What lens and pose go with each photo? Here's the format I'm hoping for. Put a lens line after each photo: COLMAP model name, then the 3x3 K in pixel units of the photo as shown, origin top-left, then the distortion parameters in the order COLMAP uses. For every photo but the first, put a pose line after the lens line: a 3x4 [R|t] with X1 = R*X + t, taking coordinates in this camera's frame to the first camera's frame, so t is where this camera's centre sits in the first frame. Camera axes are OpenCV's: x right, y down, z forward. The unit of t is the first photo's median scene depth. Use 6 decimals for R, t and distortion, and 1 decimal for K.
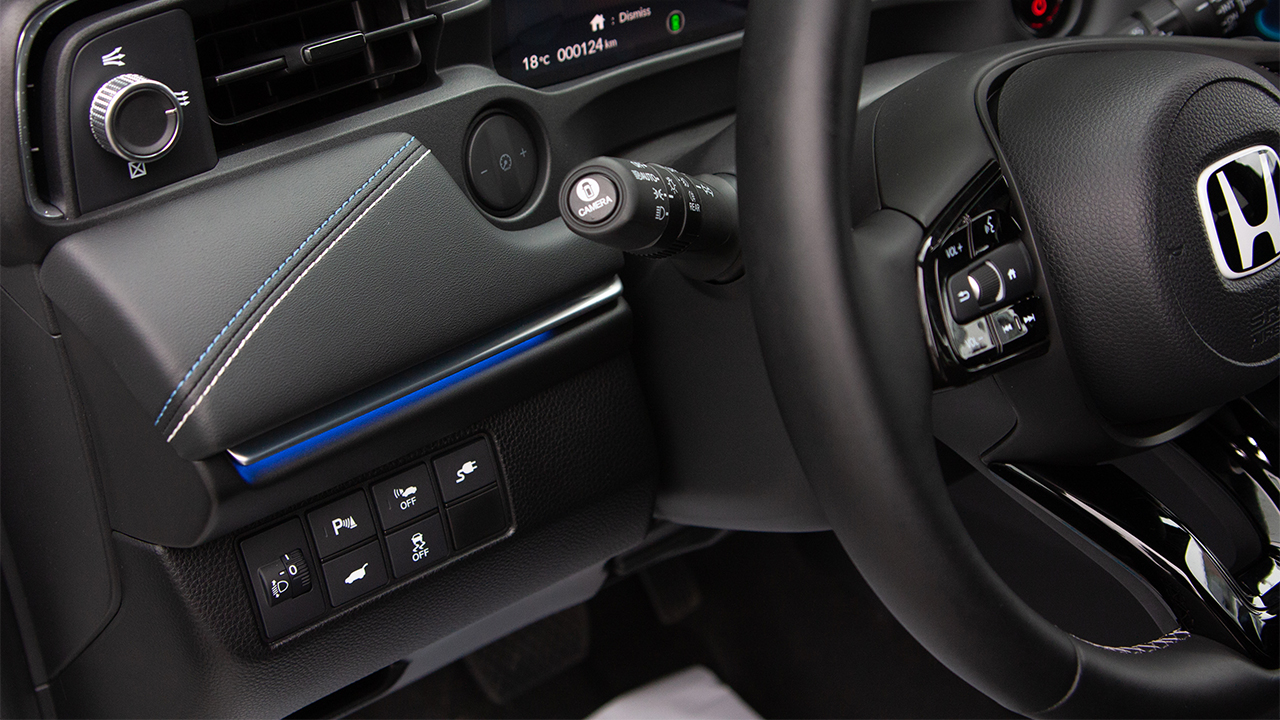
lens RADIAL K [[1740.9, 0, 679.5], [0, 1740.9, 287.2], [0, 0, 1]] dist [0.000671, -0.010485]
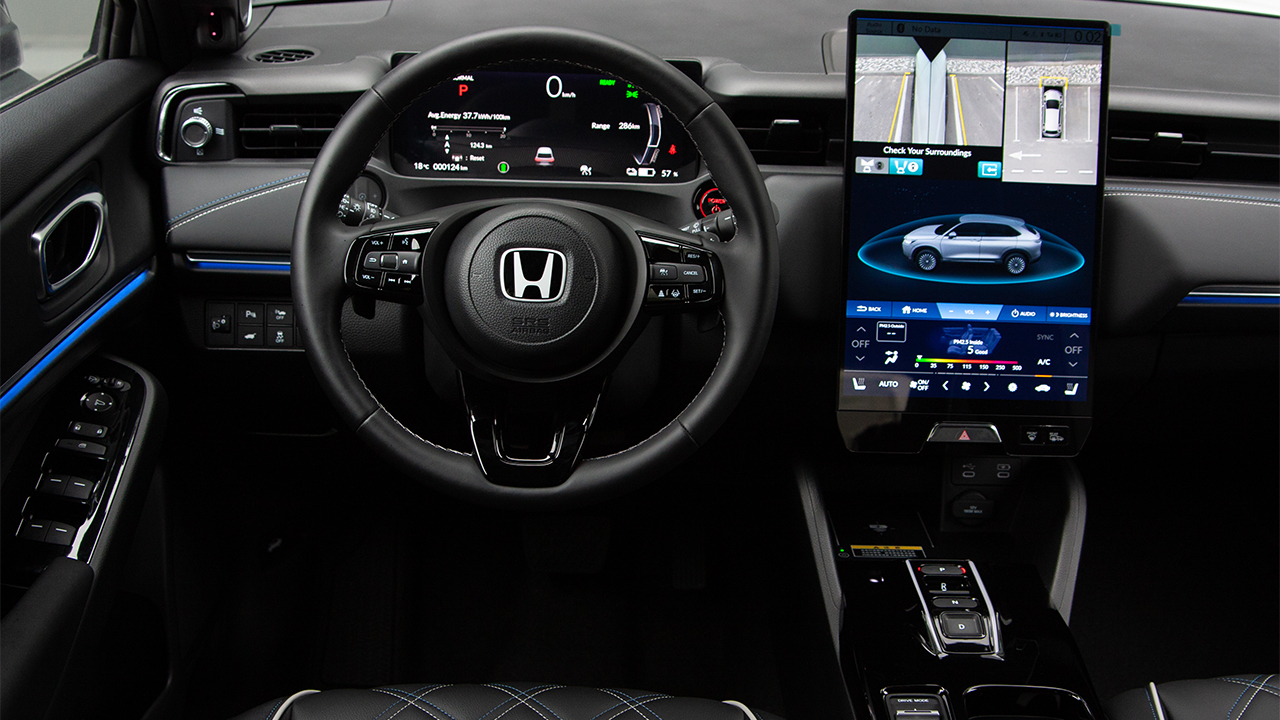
lens RADIAL K [[1625.3, 0, 640.0], [0, 1625.3, 360.0], [0, 0, 1]] dist [-0.110959, 0.023236]
pose [[0.781593, 0.271885, -0.561419, 1.611574], [-0.320799, 0.947071, 0.012041, -0.009206], [0.534977, 0.170692, 0.827444, -0.627848]]
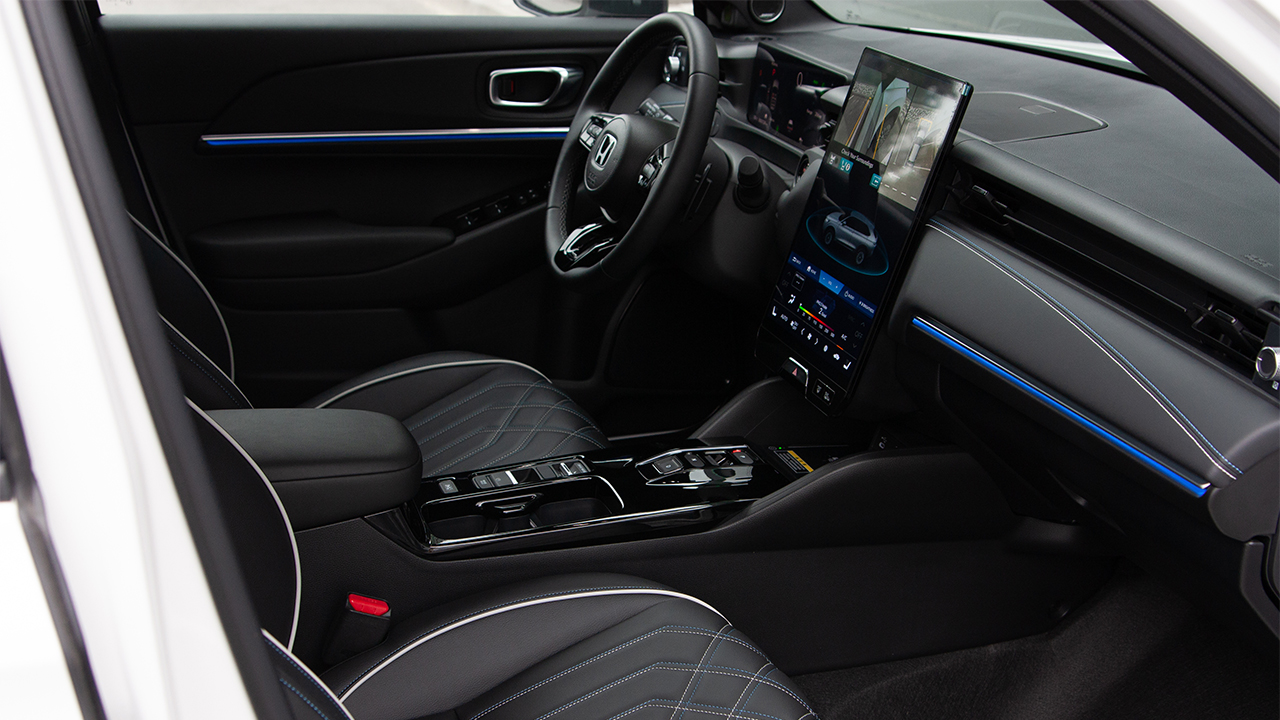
lens RADIAL K [[1625.3, 0, 640.0], [0, 1625.3, 360.0], [0, 0, 1]] dist [-0.110959, 0.023236]
pose [[-0.365843, 0.307889, -0.878273, 3.473207], [-0.447445, 0.769284, 0.456064, -1.310554], [0.816059, 0.559827, -0.143674, 1.793381]]
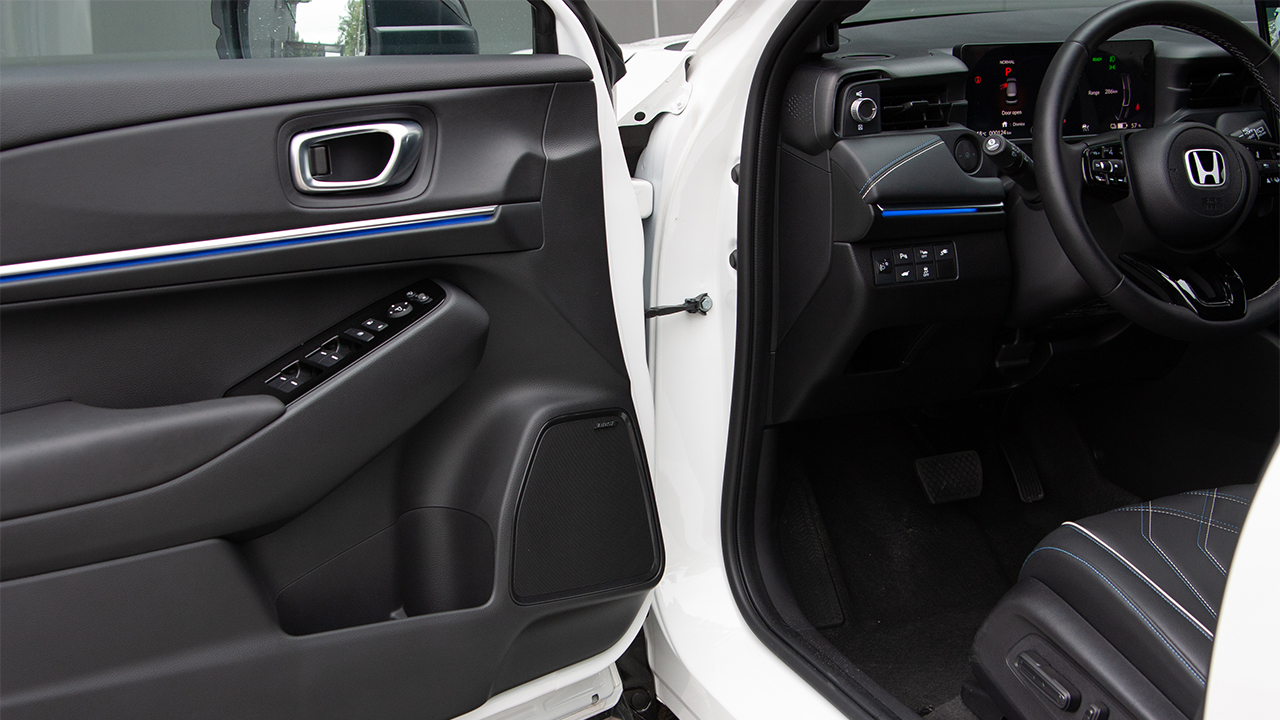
lens RADIAL K [[1625.3, 0, 640.0], [0, 1625.3, 360.0], [0, 0, 1]] dist [-0.110959, 0.023236]
pose [[0.949507, 0.082535, -0.302696, 0.257012], [-0.140926, 0.974171, -0.176438, 0.916882], [0.280316, 0.210187, 0.936613, -1.843512]]
